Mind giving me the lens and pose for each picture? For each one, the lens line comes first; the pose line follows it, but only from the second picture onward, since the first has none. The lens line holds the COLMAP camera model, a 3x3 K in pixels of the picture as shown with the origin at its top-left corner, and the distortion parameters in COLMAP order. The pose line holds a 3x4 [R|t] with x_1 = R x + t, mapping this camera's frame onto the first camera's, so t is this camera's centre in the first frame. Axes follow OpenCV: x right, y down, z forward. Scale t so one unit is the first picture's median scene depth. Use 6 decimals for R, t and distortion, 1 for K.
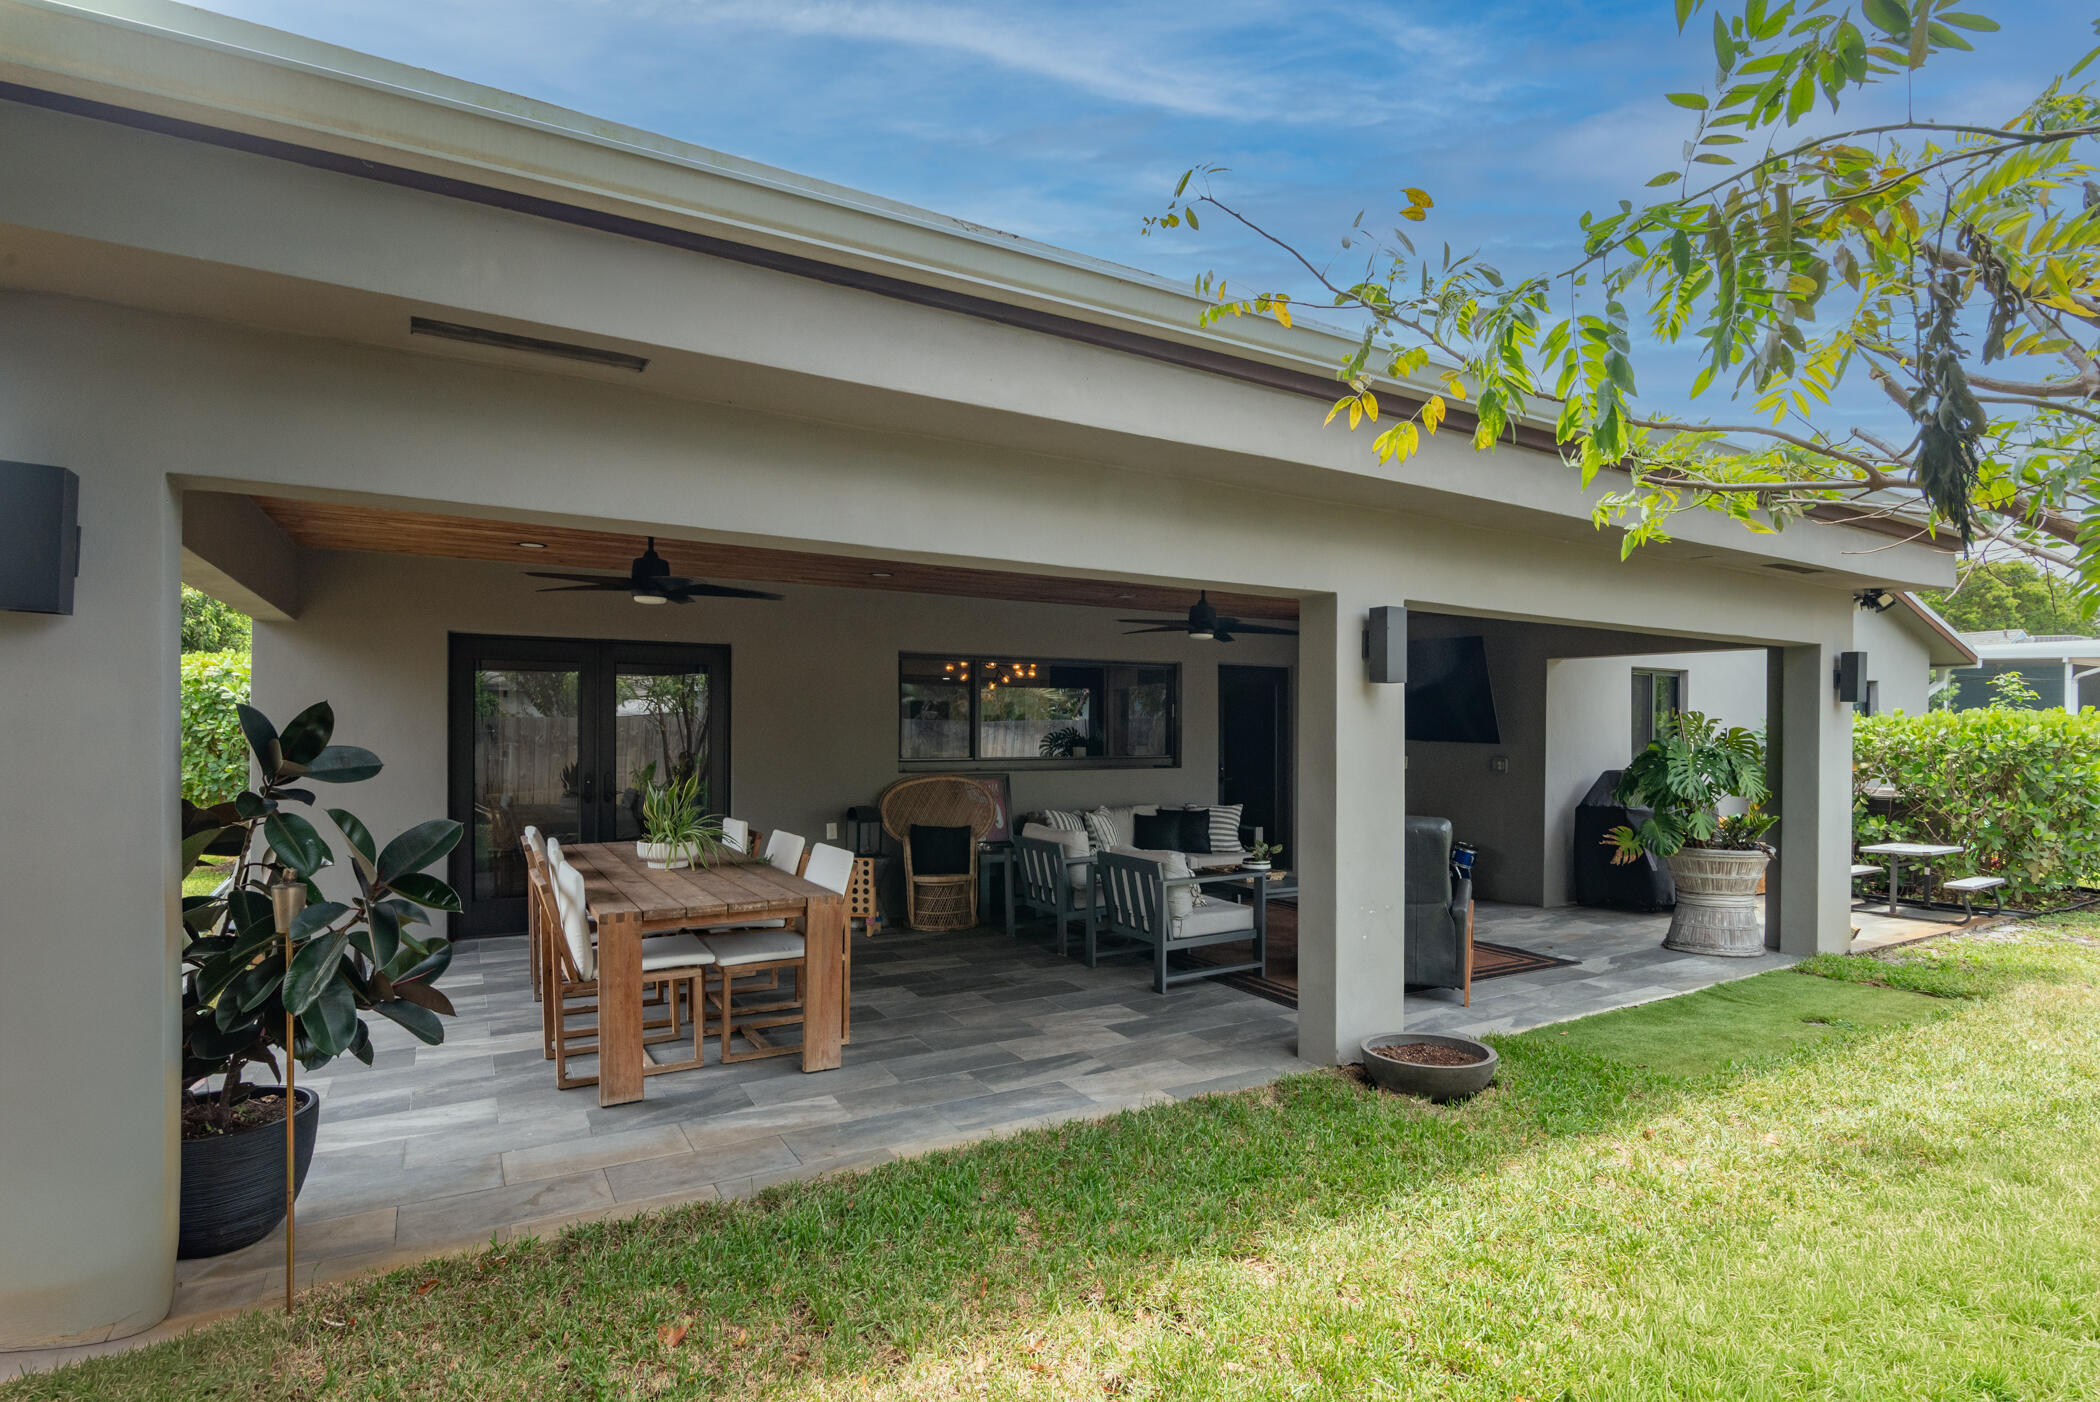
lens RADIAL K [[1051.0, 0, 1049.1], [0, 1051.0, 732.8], [0, 0, 1]] dist [-0.021132, 0.000234]
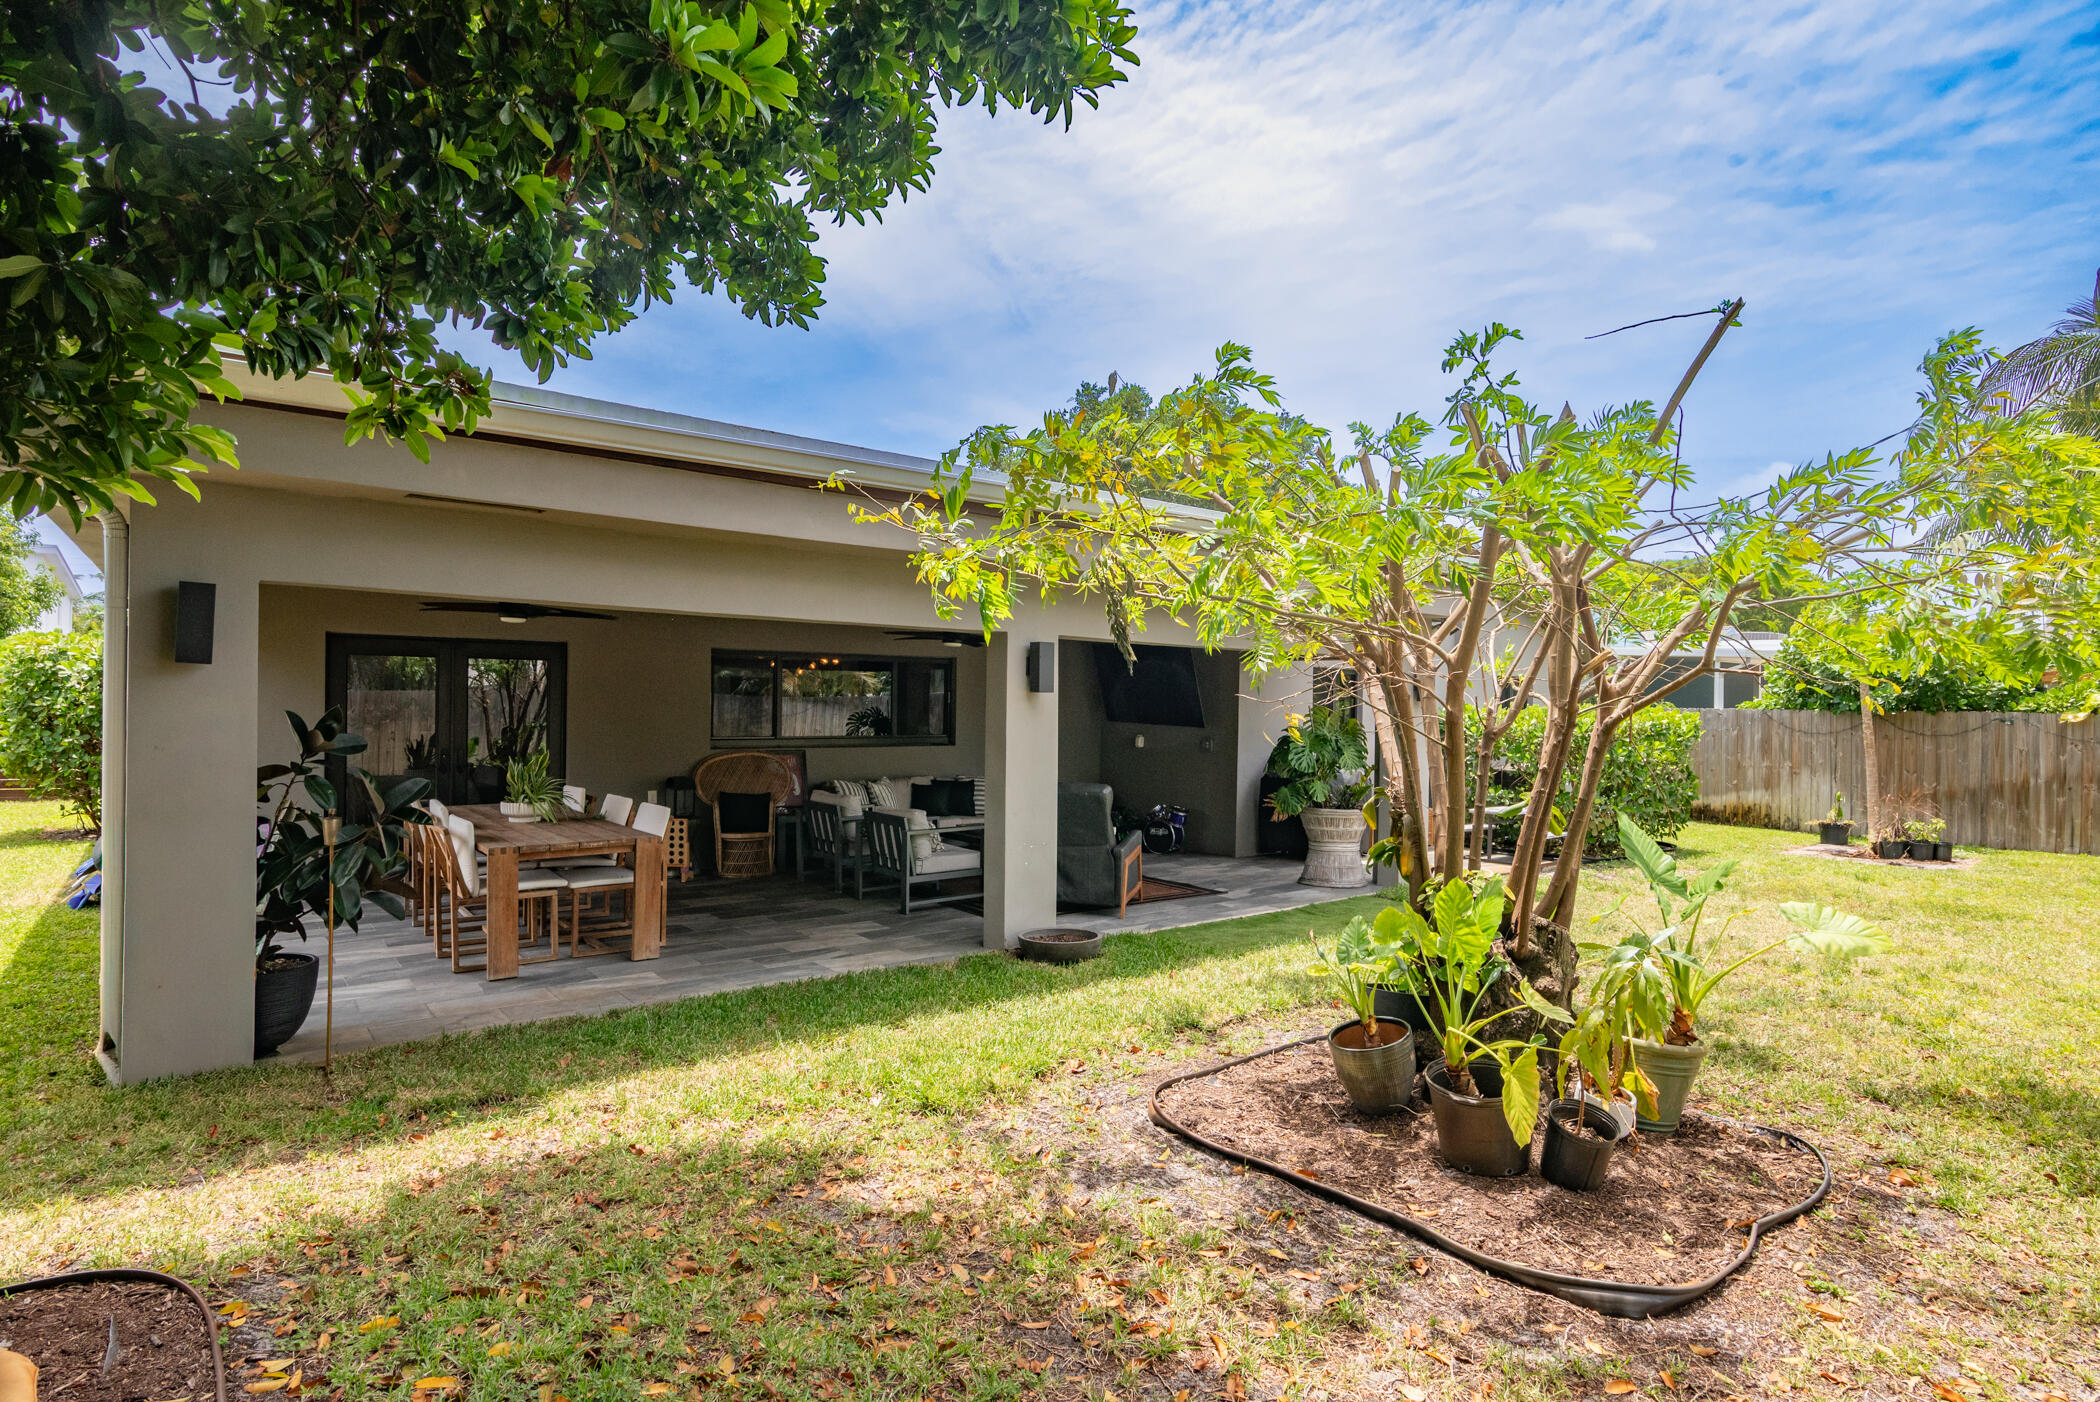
lens RADIAL K [[1163.9, 0, 1050.0], [0, 1163.9, 701.0], [0, 0, 1]] dist [-0.004819, -0.000233]
pose [[0.991735, 0.008865, 0.127998, 0.095928], [-0.008937, 0.999960, -0.000009, -0.027282], [-0.127993, -0.001136, 0.991774, -0.497690]]
